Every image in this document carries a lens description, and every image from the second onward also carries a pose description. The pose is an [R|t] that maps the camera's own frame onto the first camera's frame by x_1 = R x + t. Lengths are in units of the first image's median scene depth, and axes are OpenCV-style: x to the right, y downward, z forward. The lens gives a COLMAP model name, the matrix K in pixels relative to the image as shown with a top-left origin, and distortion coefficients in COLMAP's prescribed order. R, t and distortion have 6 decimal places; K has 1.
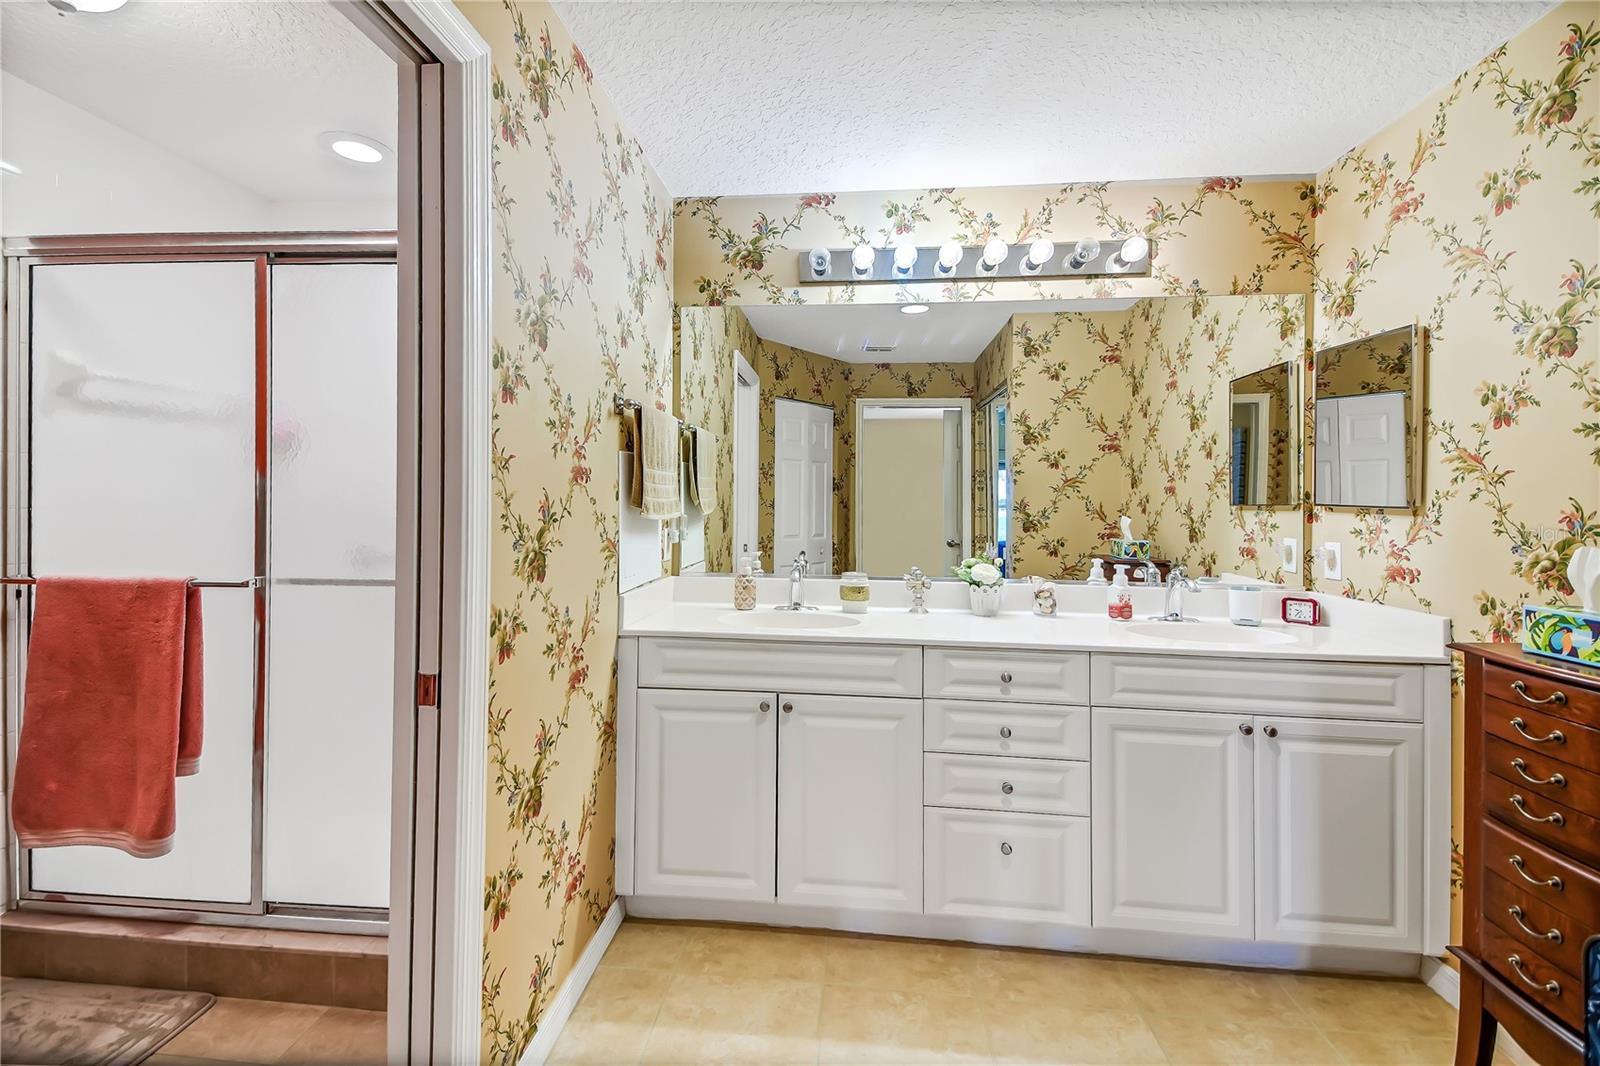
lens RADIAL K [[705.6, 0, 825.2], [0, 705.6, 499.2], [0, 0, 1]] dist [0.045441, -0.020453]
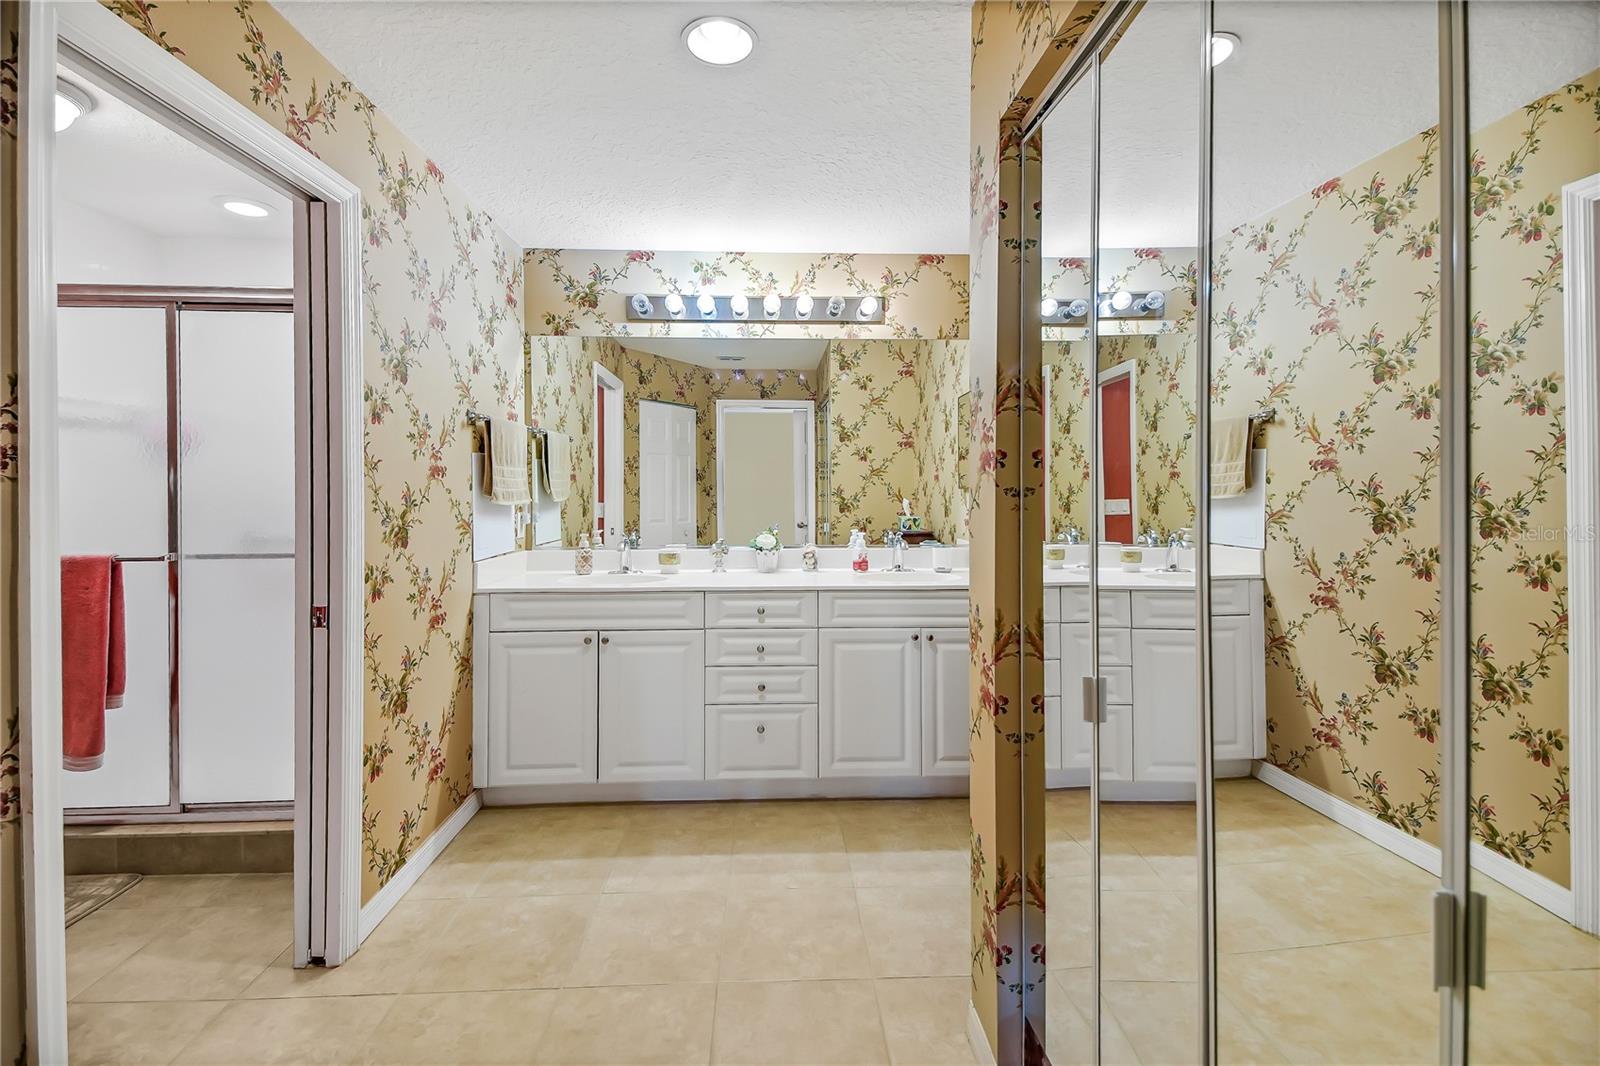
lens RADIAL K [[689.6, 0, 822.9], [0, 689.6, 488.6], [0, 0, 1]] dist [0.044593, -0.018483]
pose [[0.991304, -0.012223, 0.131021, 0.200867], [0.012073, 0.999925, 0.001942, 0.003935], [-0.131035, -0.000343, 0.991378, -0.400031]]
